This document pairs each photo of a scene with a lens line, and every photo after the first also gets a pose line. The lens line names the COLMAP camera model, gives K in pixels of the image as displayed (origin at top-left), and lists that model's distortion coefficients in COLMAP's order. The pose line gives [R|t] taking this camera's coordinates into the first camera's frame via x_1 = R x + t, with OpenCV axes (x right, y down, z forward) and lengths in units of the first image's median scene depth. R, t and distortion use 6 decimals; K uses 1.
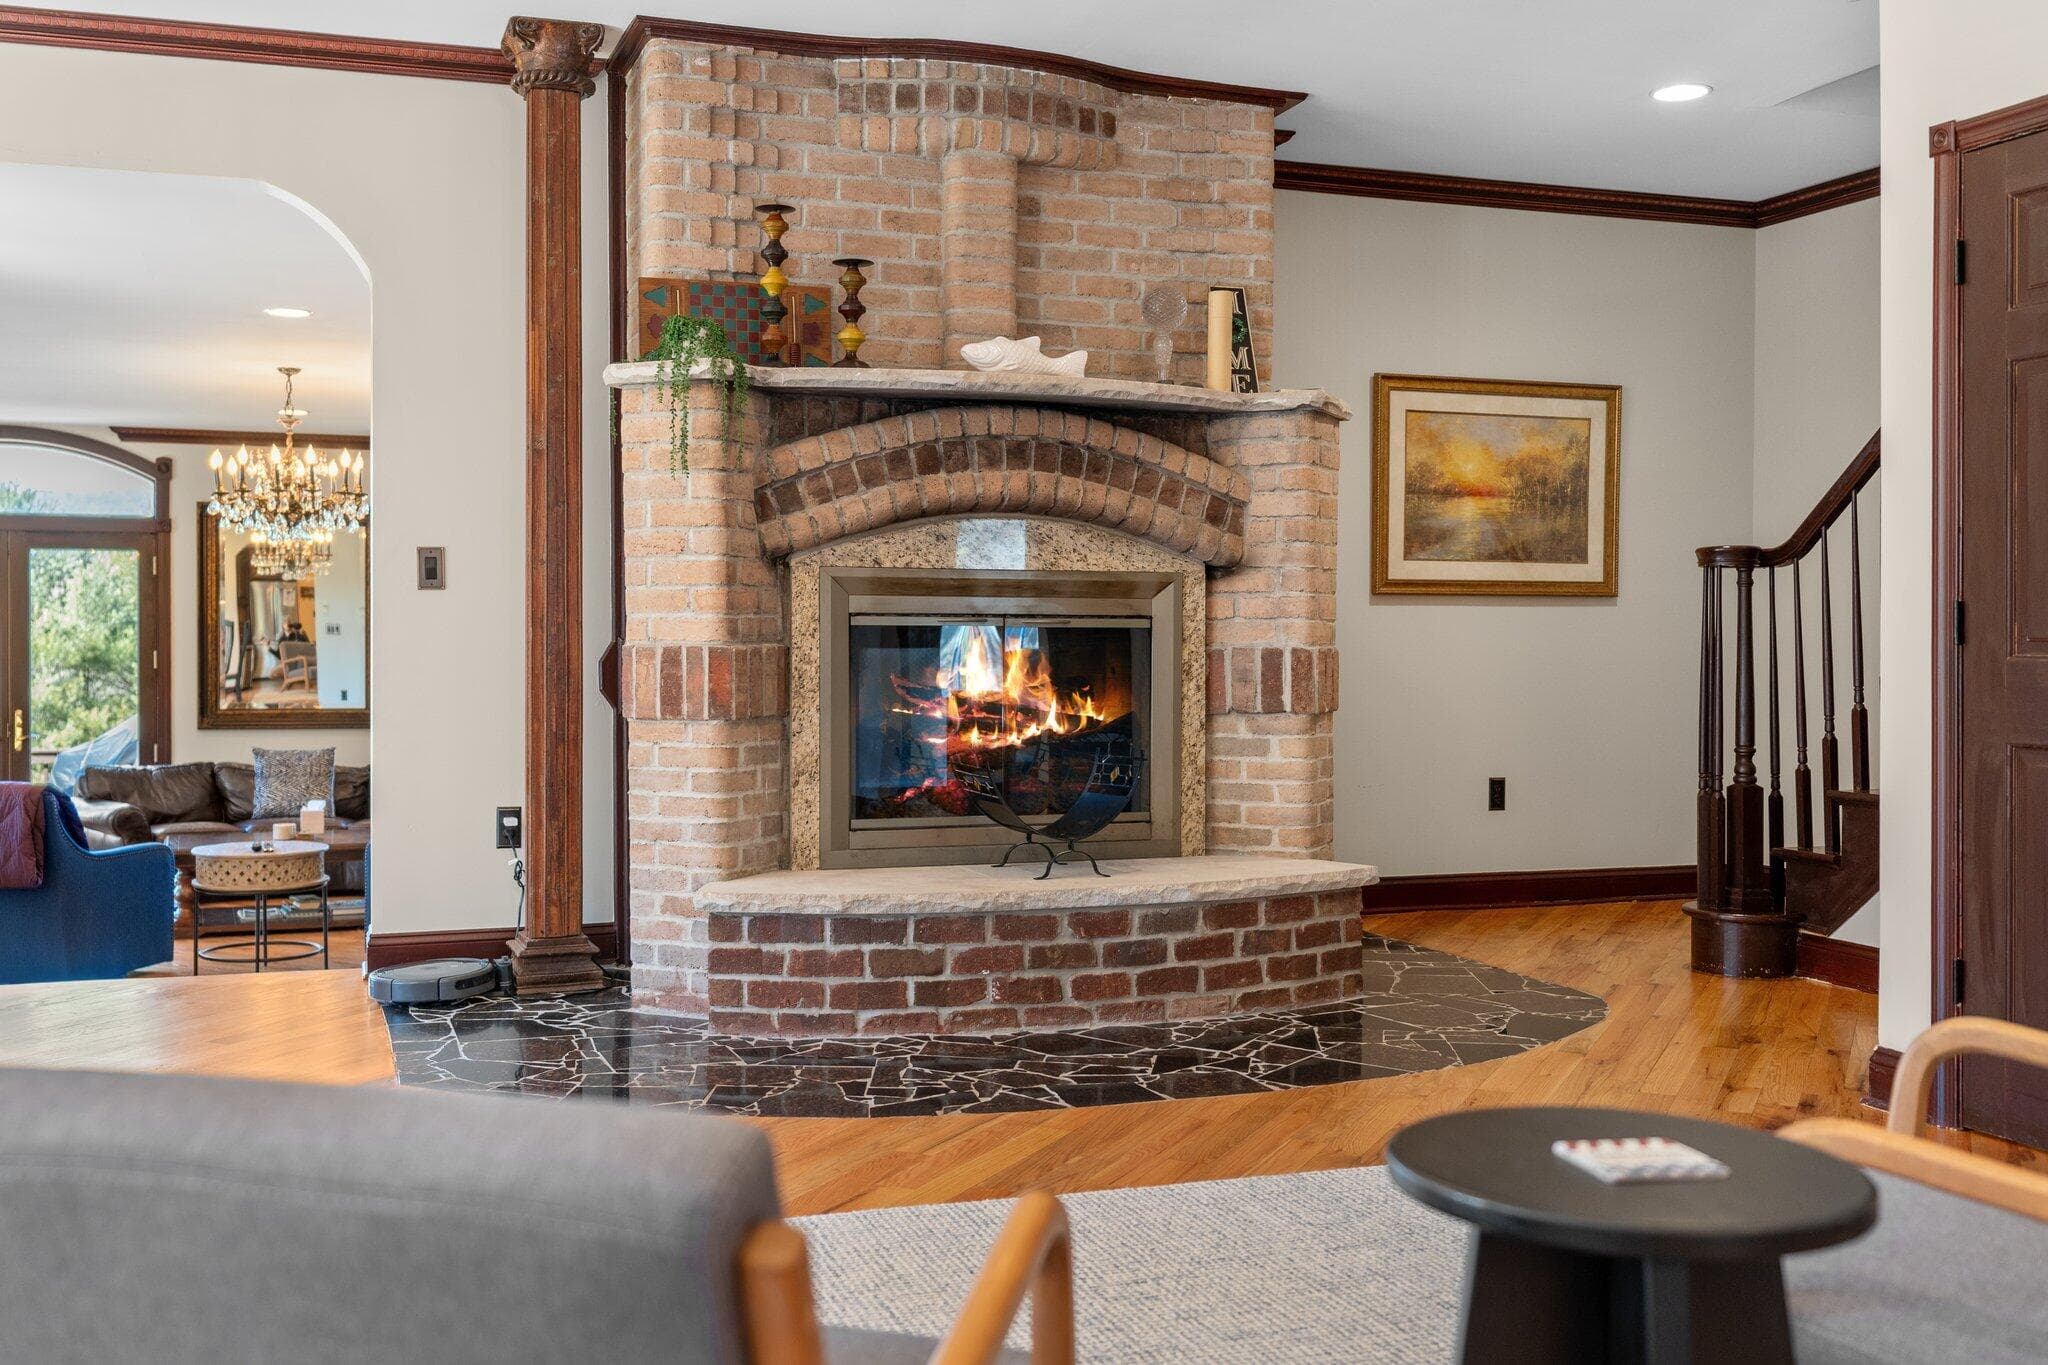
lens RADIAL K [[1931.7, 0, 960.8], [0, 1931.7, 651.3], [0, 0, 1]] dist [0.011583, 0.000000]
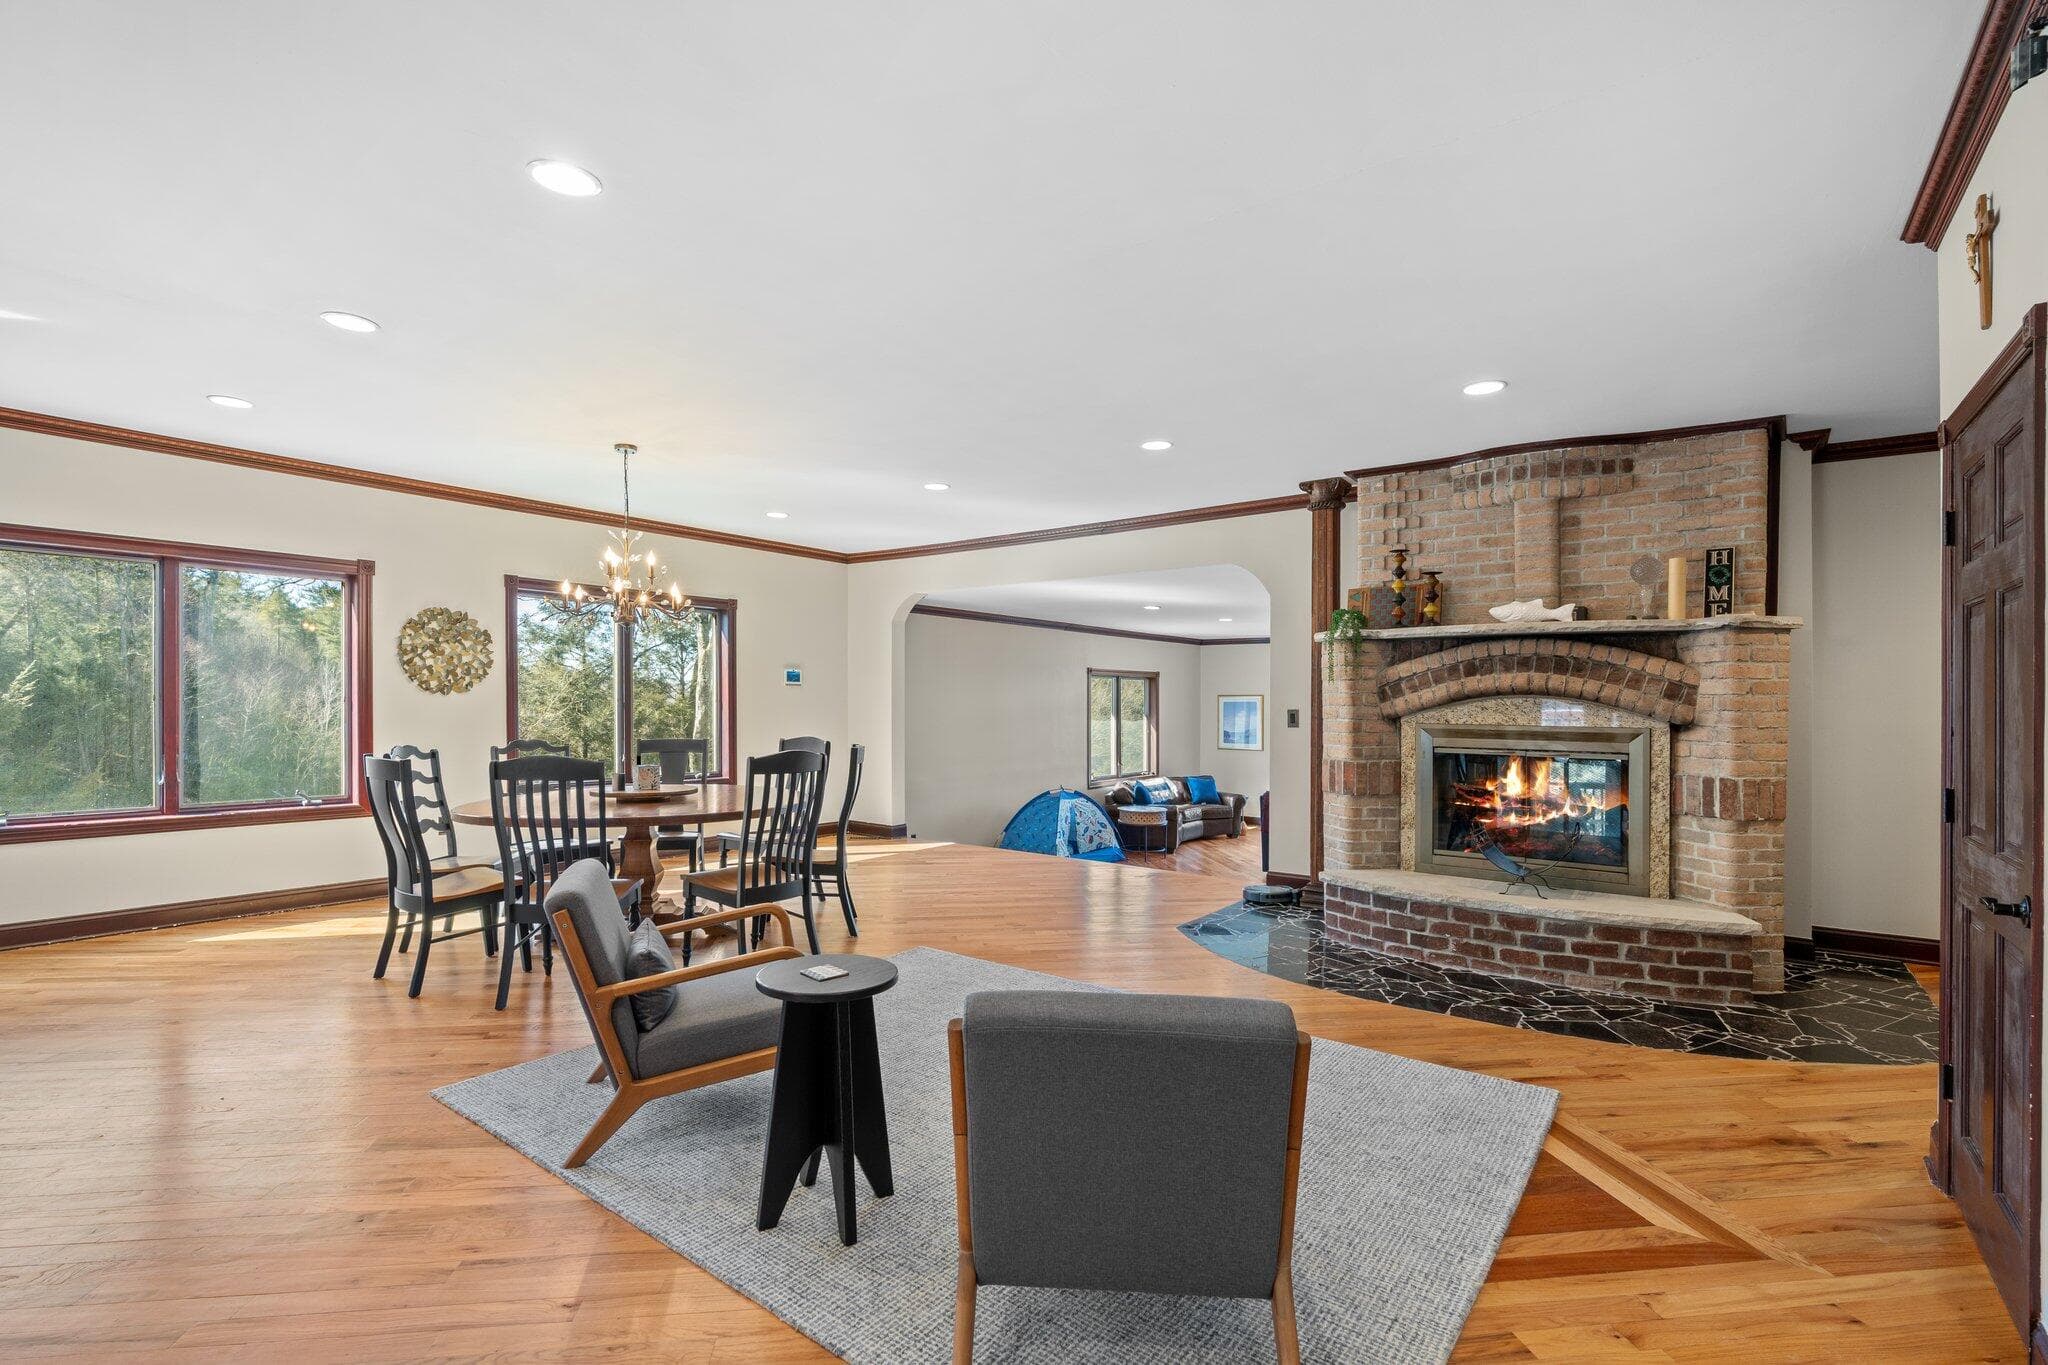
lens RADIAL K [[935.5, 0, 1019.8], [0, 935.5, 713.1], [0, 0, 1]] dist [-0.011506, 0.000045]
pose [[0.560071, 0.011652, -0.828363, 0.497104], [-0.014536, 0.999885, 0.004236, -0.051428], [0.828317, 0.009669, 0.560176, 0.098102]]
